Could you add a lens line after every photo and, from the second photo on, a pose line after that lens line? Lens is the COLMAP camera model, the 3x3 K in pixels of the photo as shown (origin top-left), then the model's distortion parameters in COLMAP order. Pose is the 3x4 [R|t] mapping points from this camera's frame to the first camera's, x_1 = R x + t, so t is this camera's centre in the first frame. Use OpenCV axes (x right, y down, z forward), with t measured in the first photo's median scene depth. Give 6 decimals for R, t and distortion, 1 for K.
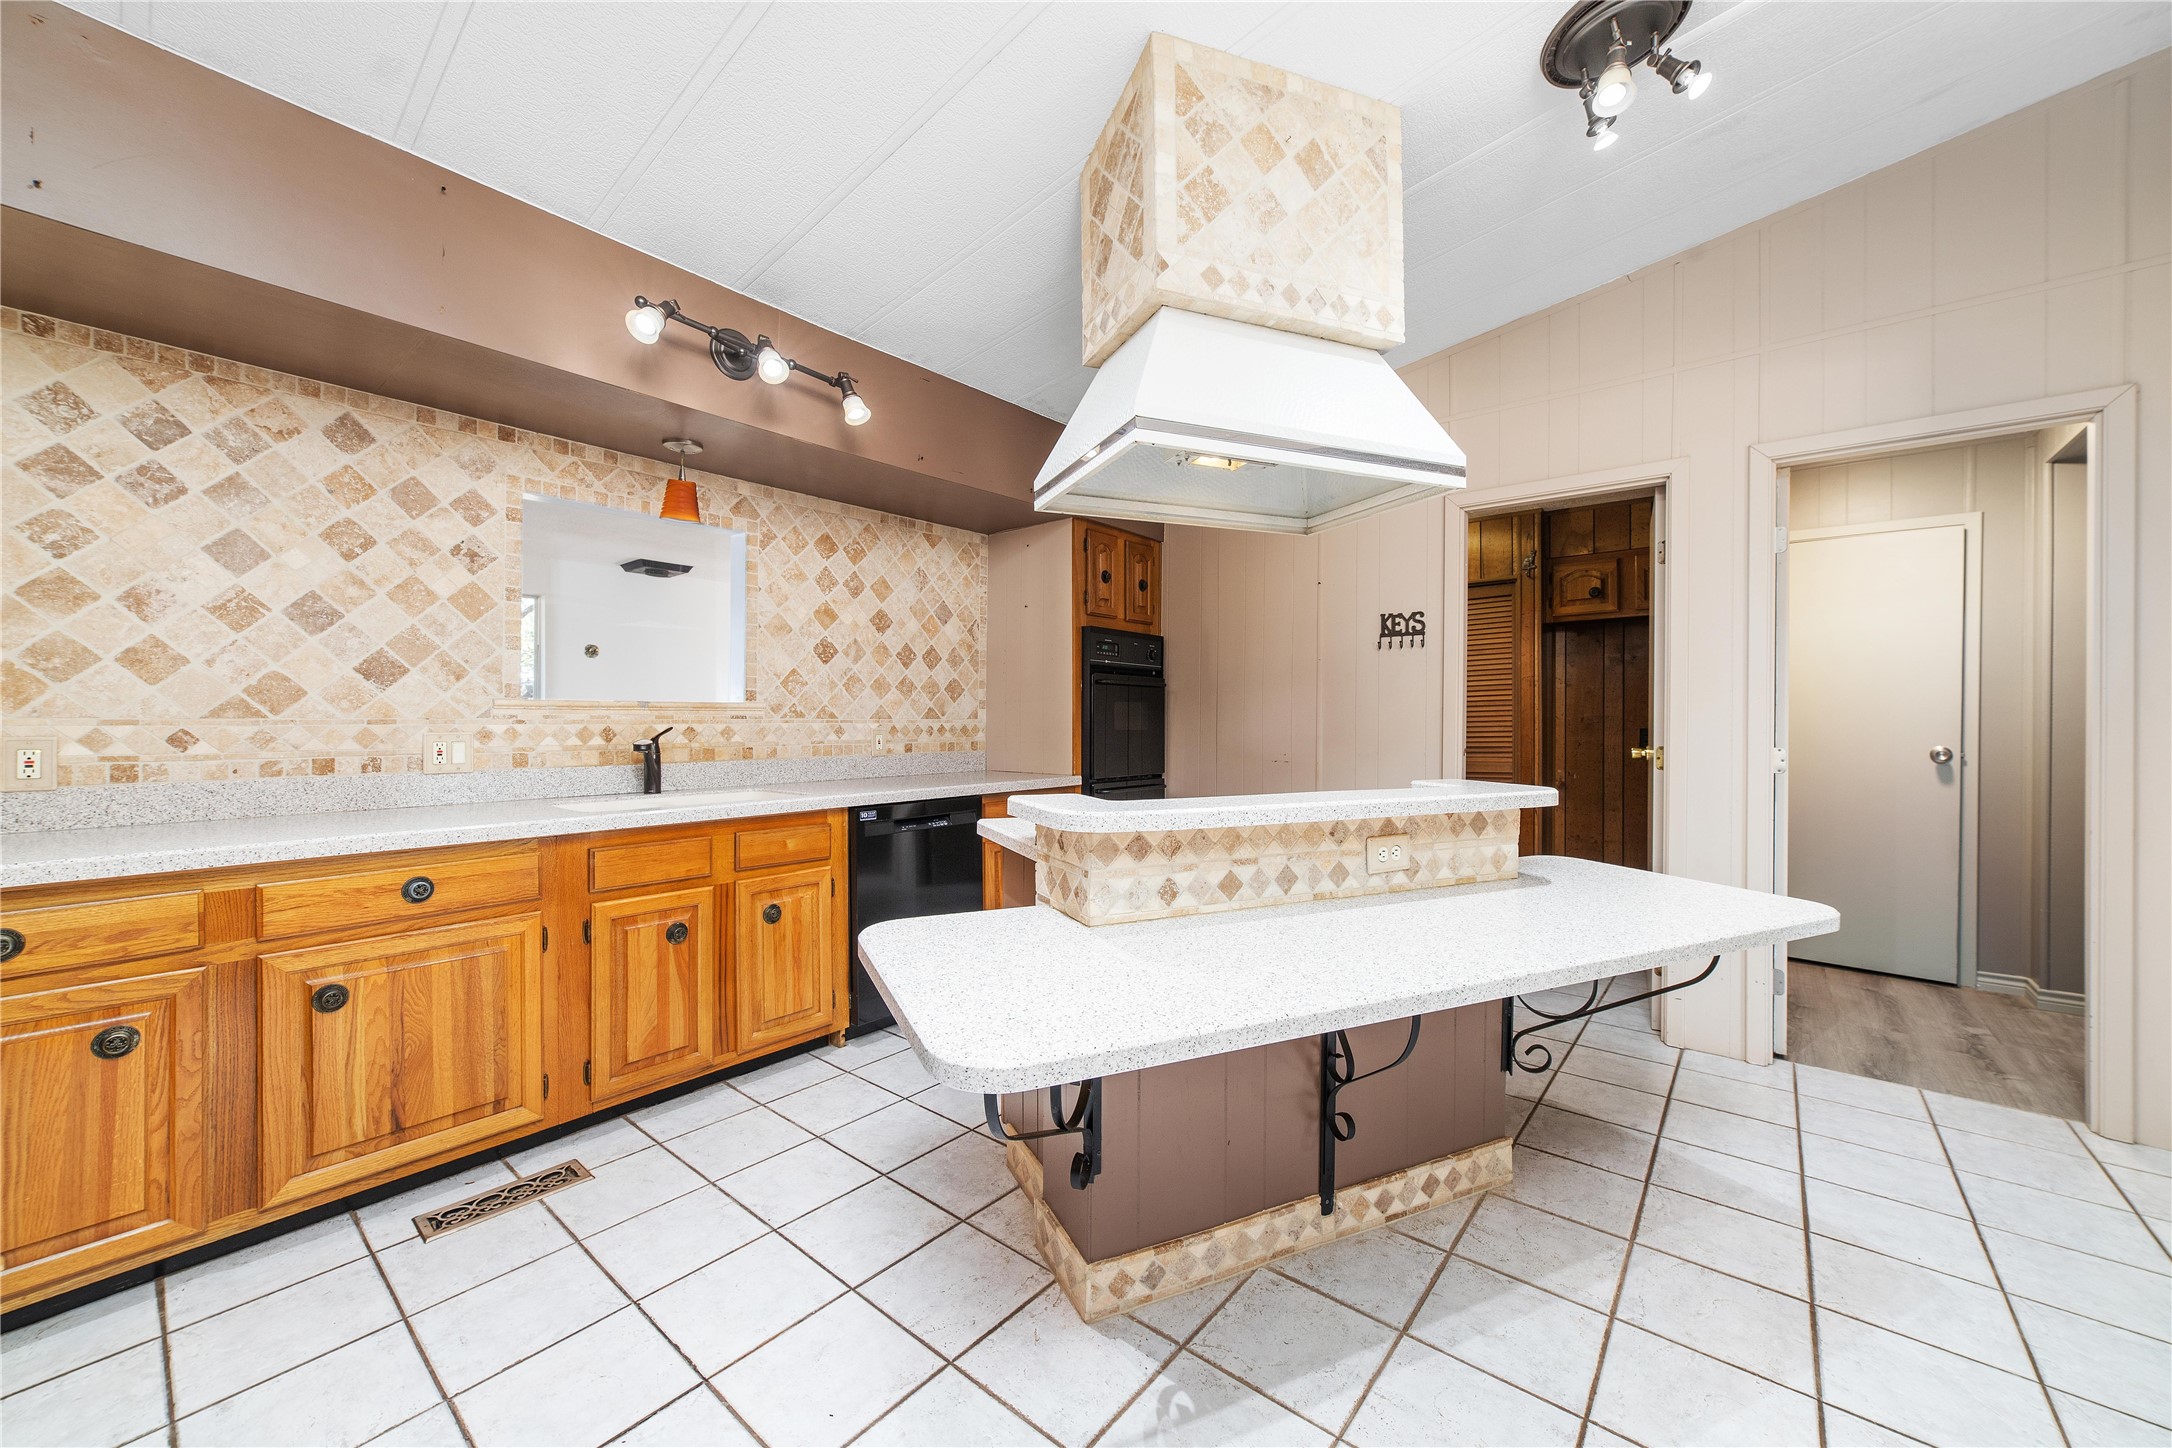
lens RADIAL K [[820.3, 0, 1088.9], [0, 820.3, 721.7], [0, 0, 1]] dist [-0.005251, 0.000745]
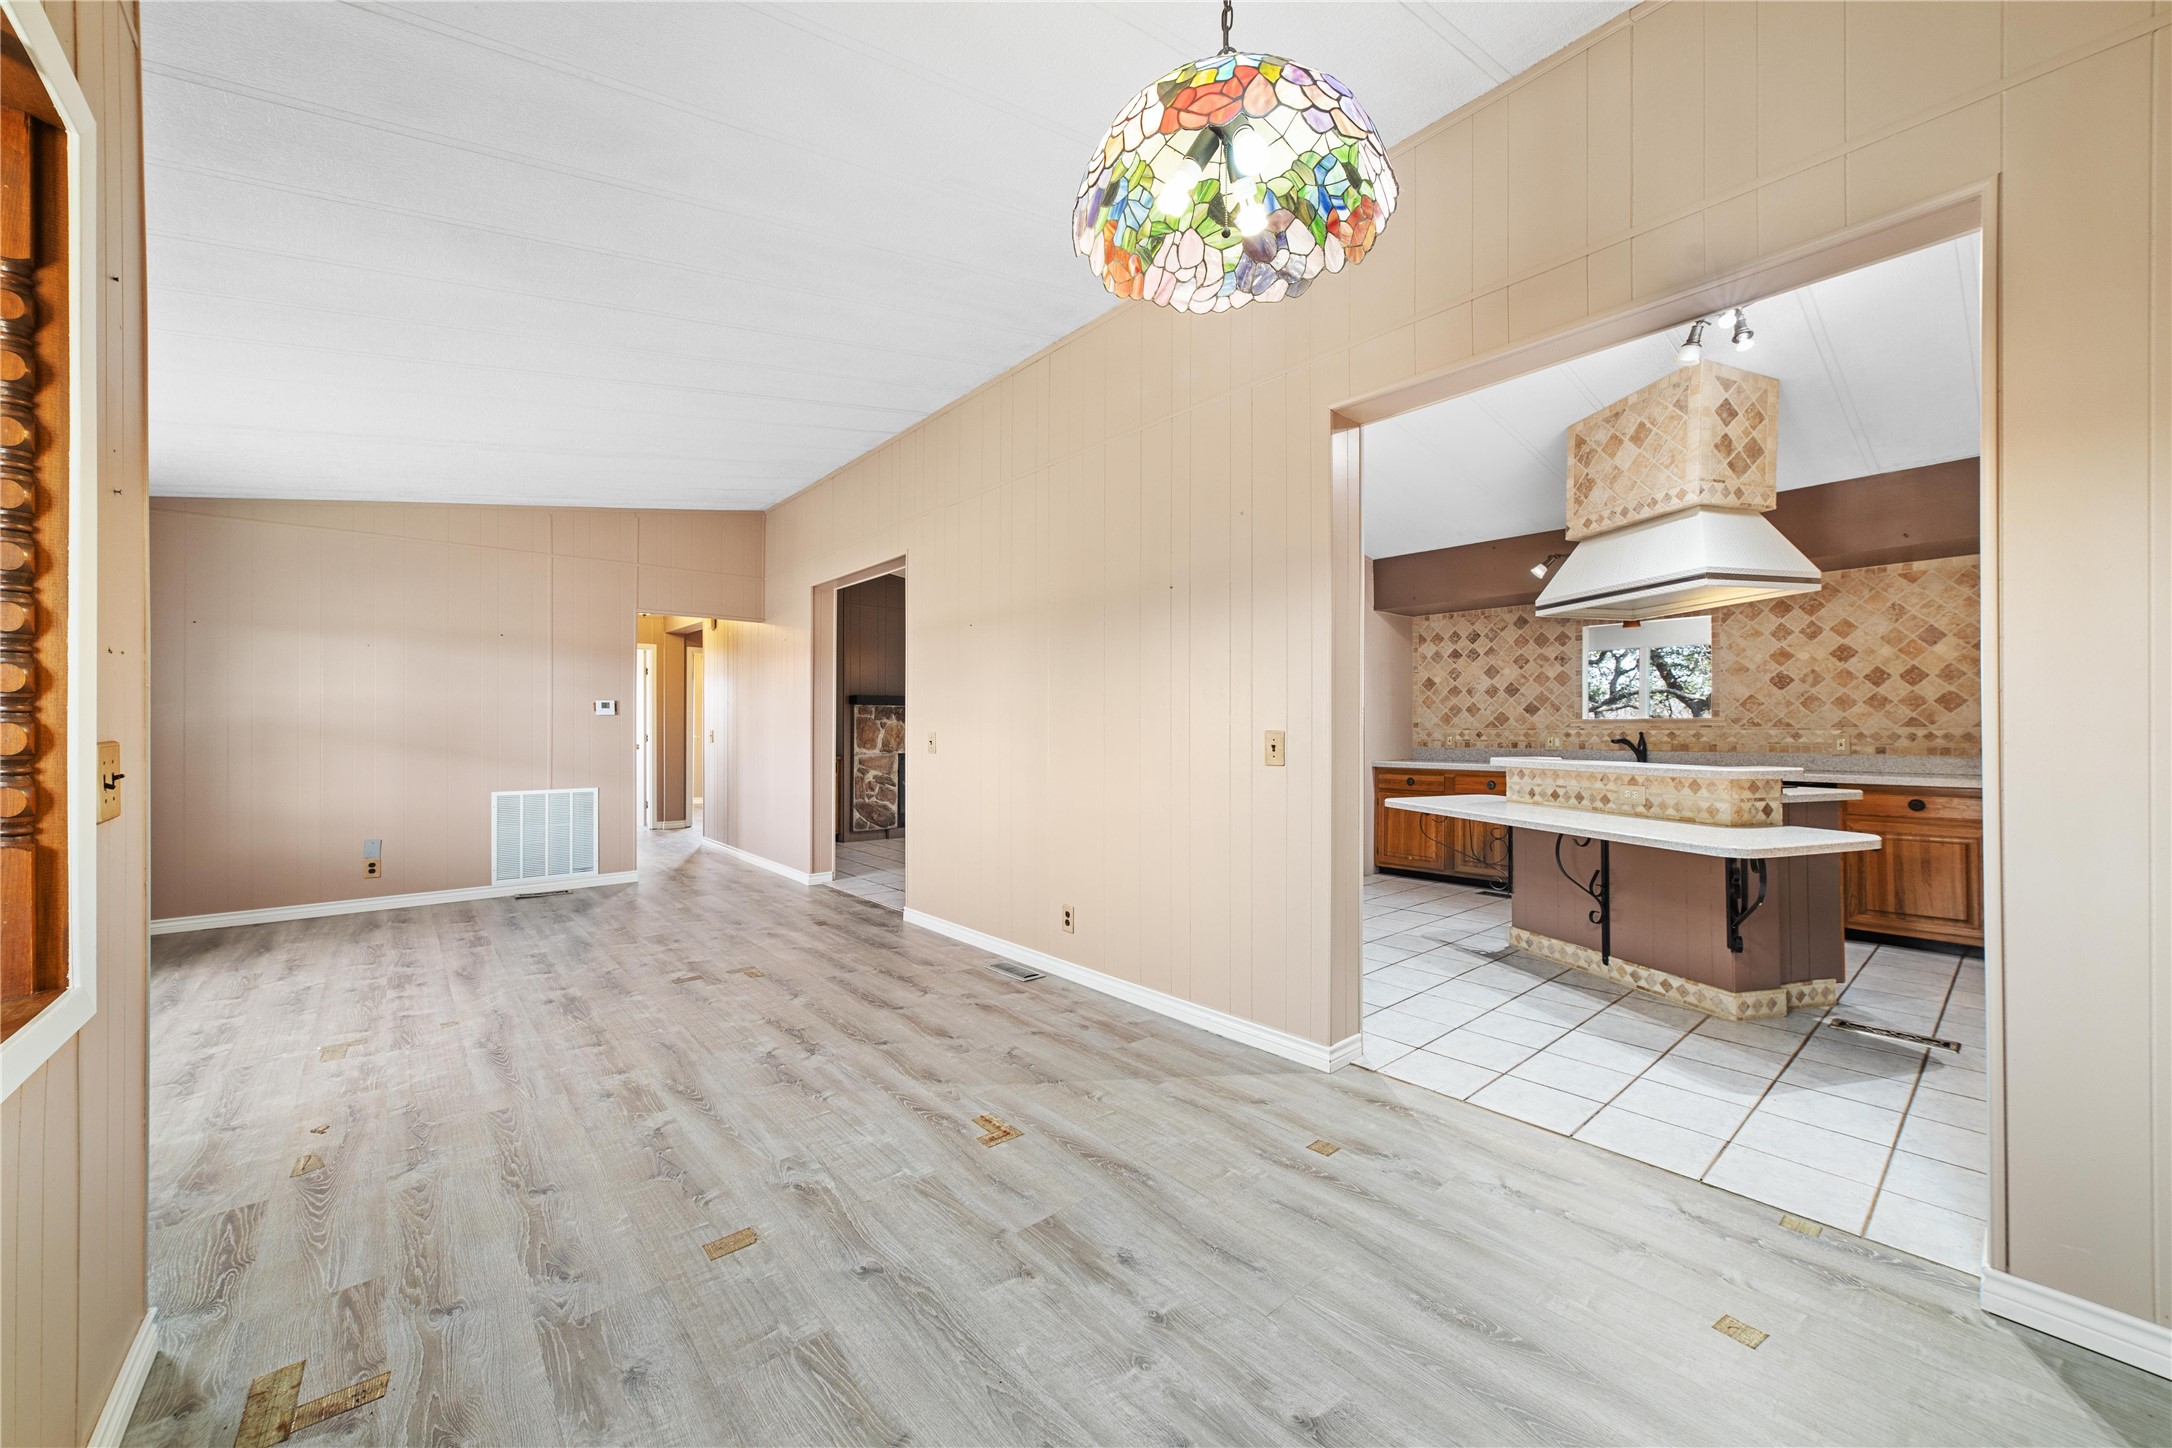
lens RADIAL K [[820.3, 0, 1088.9], [0, 820.3, 721.7], [0, 0, 1]] dist [-0.005251, 0.000745]
pose [[-0.166941, -0.011585, -0.985899, 1.611574], [-0.004317, 0.999930, -0.011018, 0.009785], [0.985957, 0.002417, -0.166980, 0.034101]]
